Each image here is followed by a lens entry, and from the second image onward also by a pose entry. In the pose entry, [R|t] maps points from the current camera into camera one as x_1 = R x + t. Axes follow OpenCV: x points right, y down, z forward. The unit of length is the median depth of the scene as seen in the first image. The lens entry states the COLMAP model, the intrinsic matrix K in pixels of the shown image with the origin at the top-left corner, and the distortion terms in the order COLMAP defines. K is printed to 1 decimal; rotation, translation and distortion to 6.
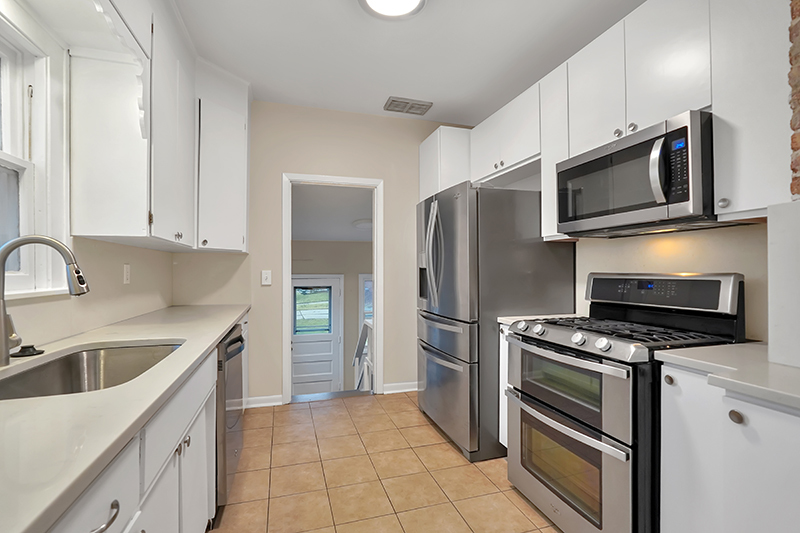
lens RADIAL K [[341.1, 0, 394.9], [0, 341.1, 268.0], [0, 0, 1]] dist [-0.002921, 0.001193]
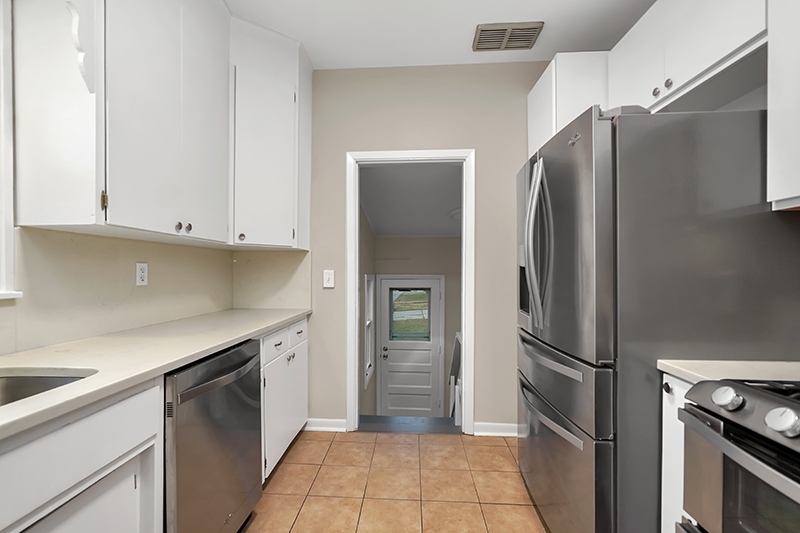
lens RADIAL K [[341.1, 0, 400.8], [0, 341.1, 272.2], [0, 0, 1]] dist [-0.002921, 0.001193]
pose [[0.939289, 0.003952, -0.343104, 0.085193], [0.000569, 0.999914, 0.013076, 0.001278], [0.343126, -0.012477, 0.939207, 0.291460]]
